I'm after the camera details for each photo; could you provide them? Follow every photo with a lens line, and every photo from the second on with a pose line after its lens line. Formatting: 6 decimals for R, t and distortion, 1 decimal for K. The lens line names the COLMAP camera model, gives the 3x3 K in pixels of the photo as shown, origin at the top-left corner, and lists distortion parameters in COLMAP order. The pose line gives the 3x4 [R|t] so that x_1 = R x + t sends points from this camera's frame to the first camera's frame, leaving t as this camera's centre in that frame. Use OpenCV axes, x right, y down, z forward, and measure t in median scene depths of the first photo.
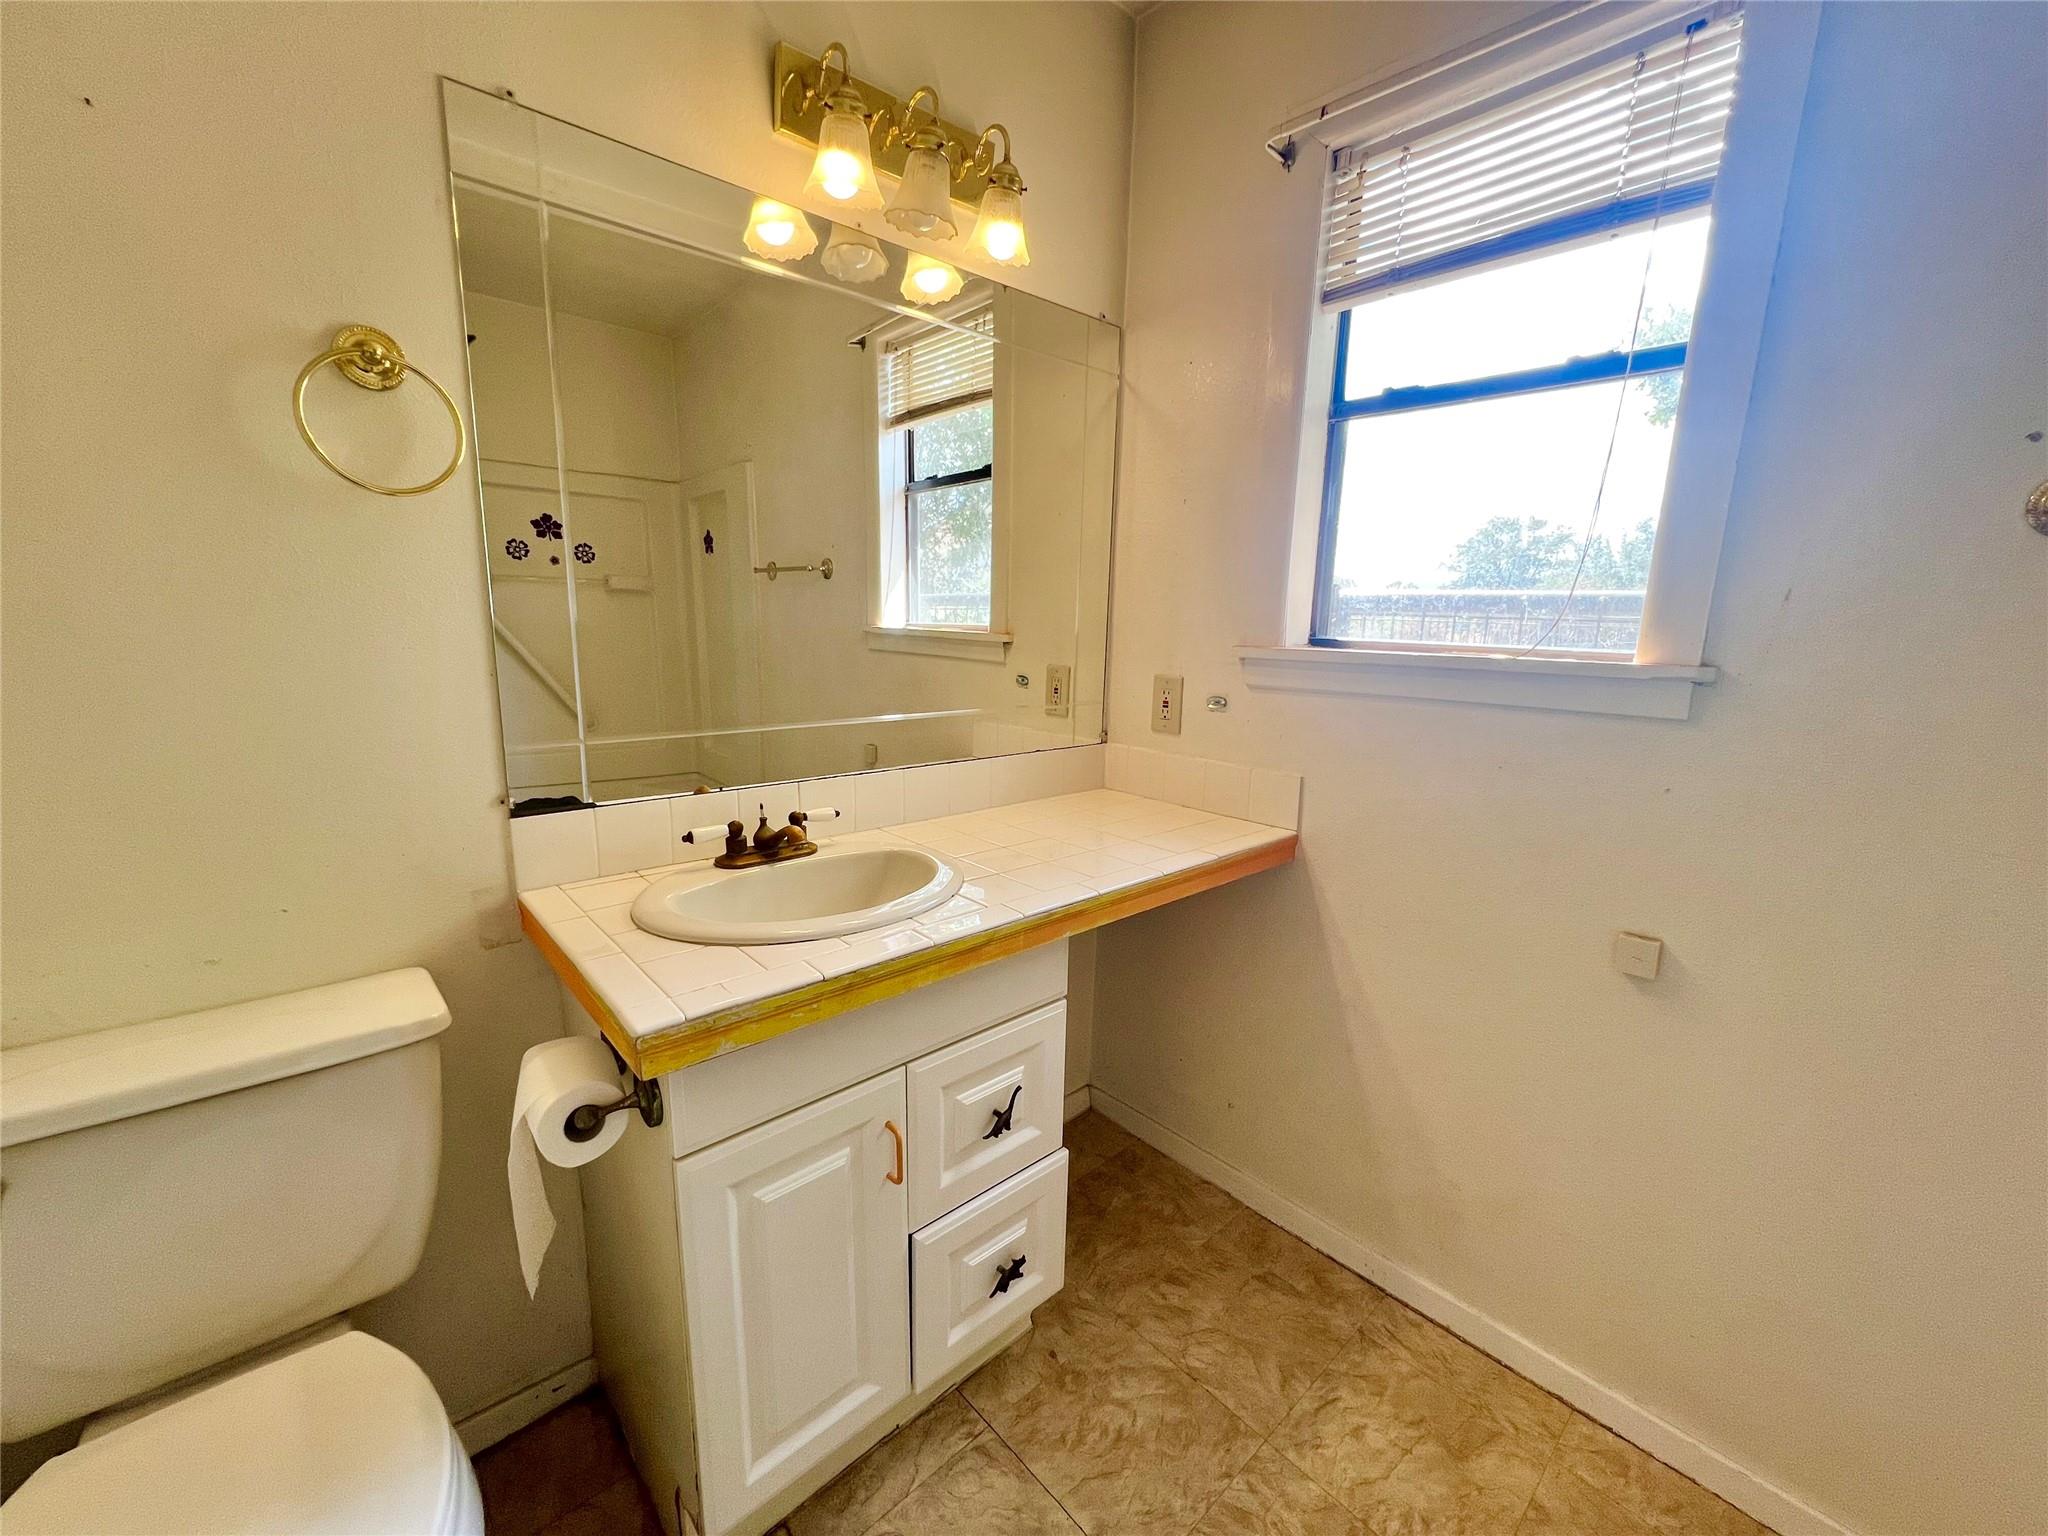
lens RADIAL K [[809.6, 0, 1055.2], [0, 809.6, 770.1], [0, 0, 1]] dist [0.000958, 0.000313]
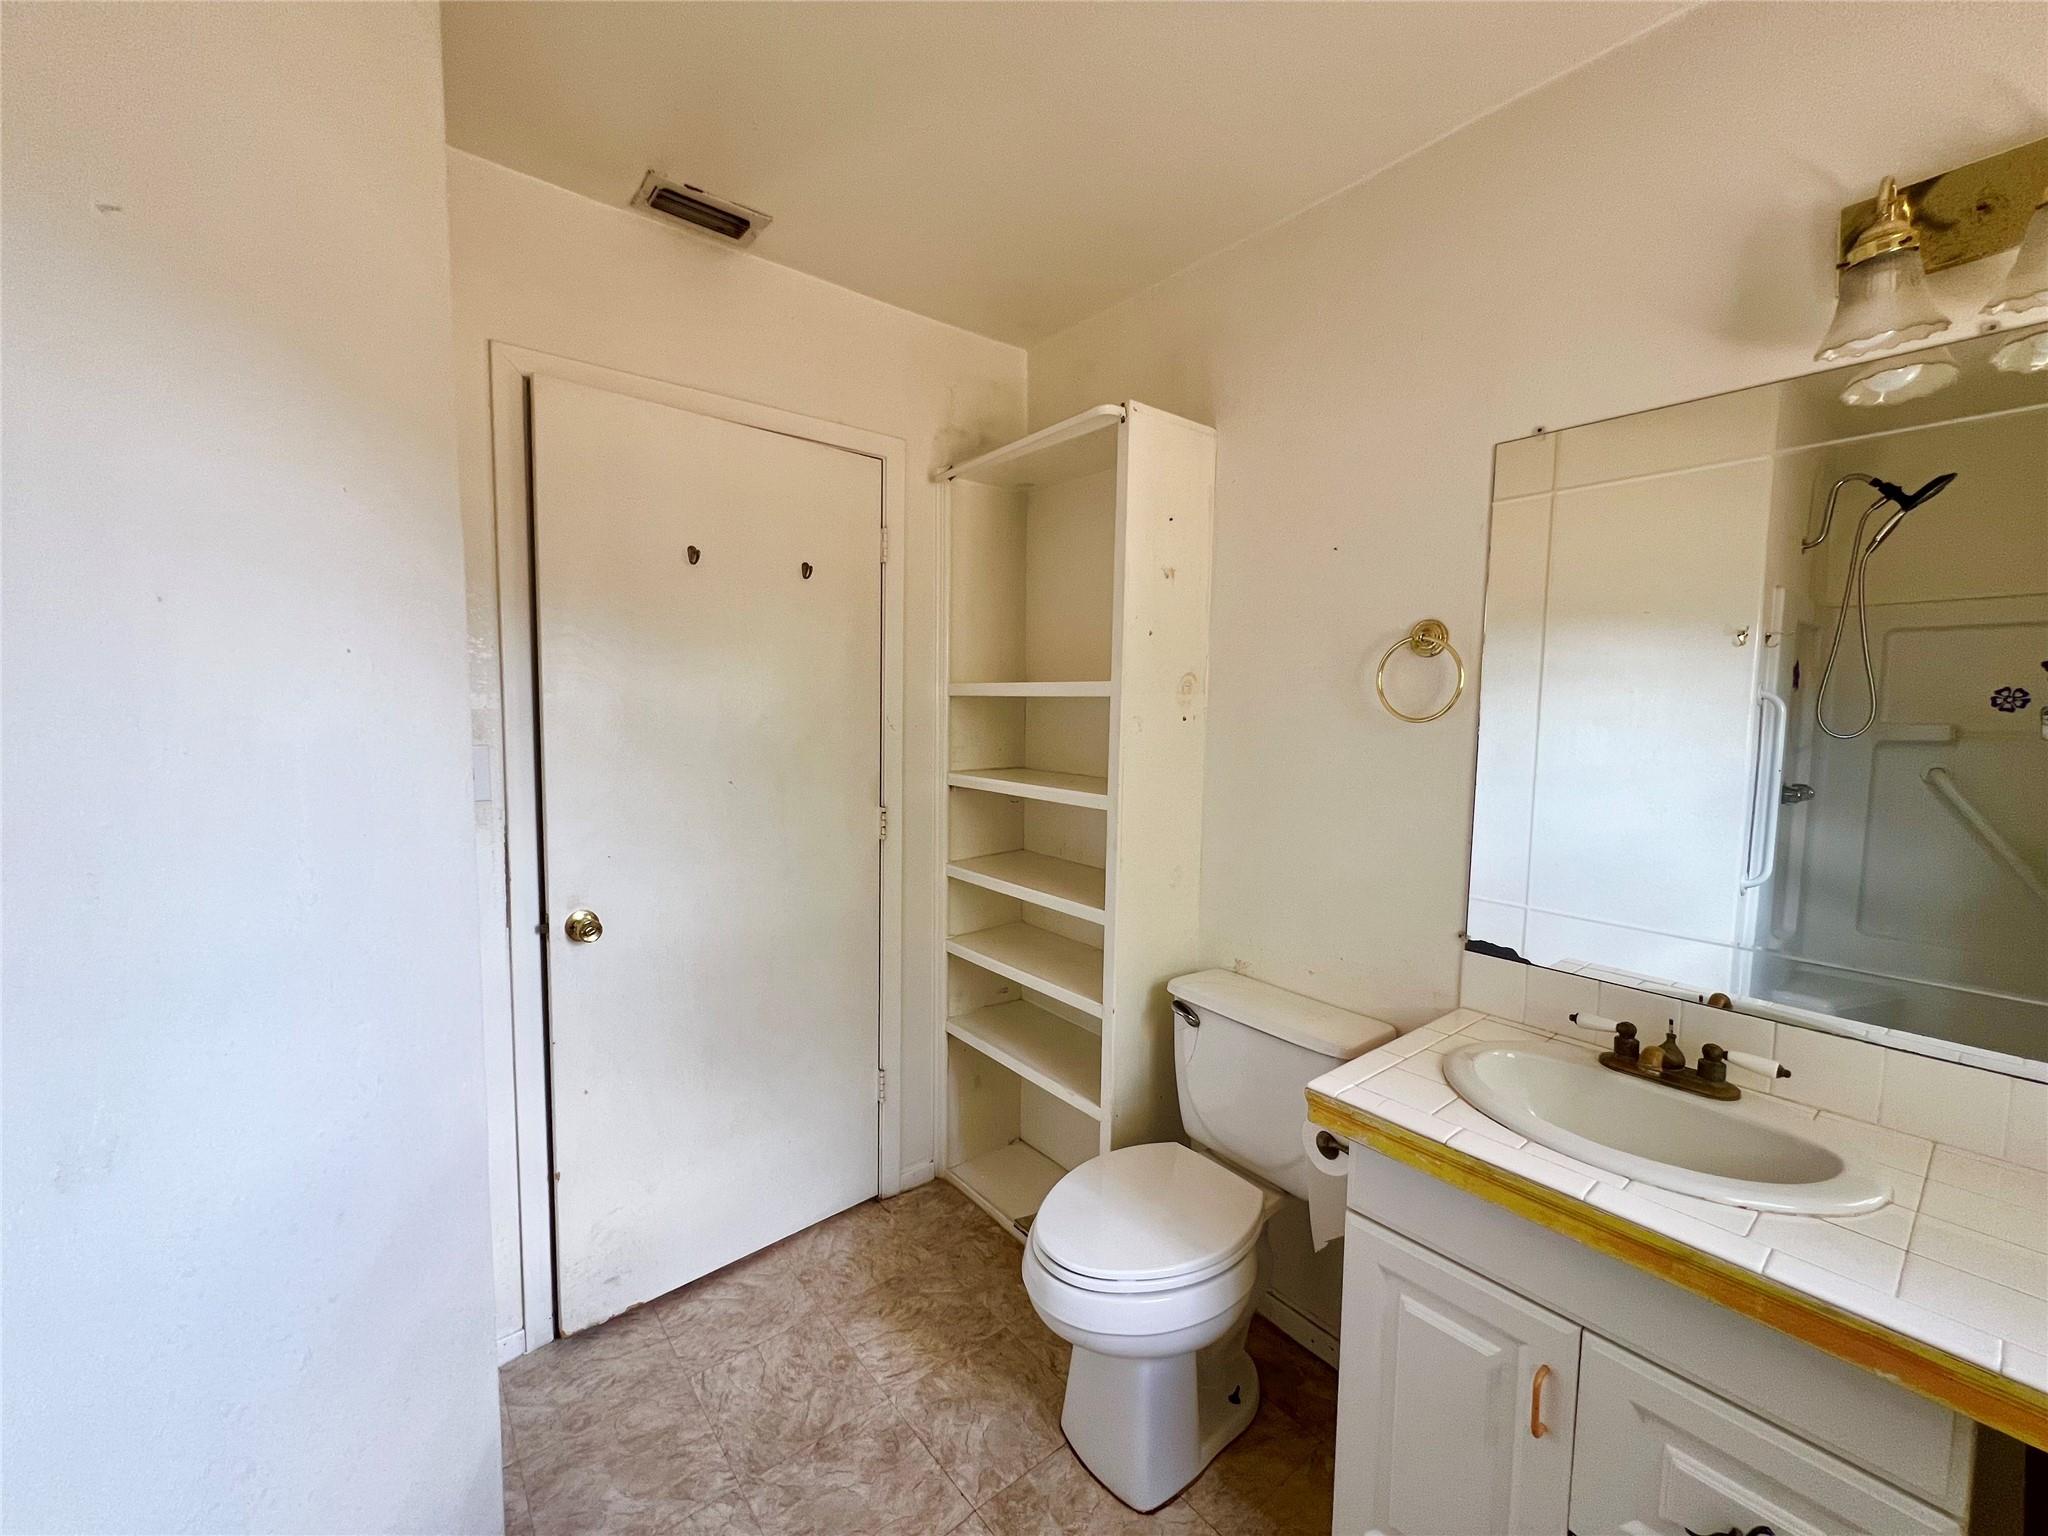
lens RADIAL K [[809.6, 0, 1055.2], [0, 809.6, 770.1], [0, 0, 1]] dist [0.000958, 0.000313]
pose [[-0.035937, 0.047055, -0.998246, 0.689884], [-0.205203, 0.977259, 0.053453, -0.168177], [0.978059, 0.206764, -0.025464, 0.307362]]
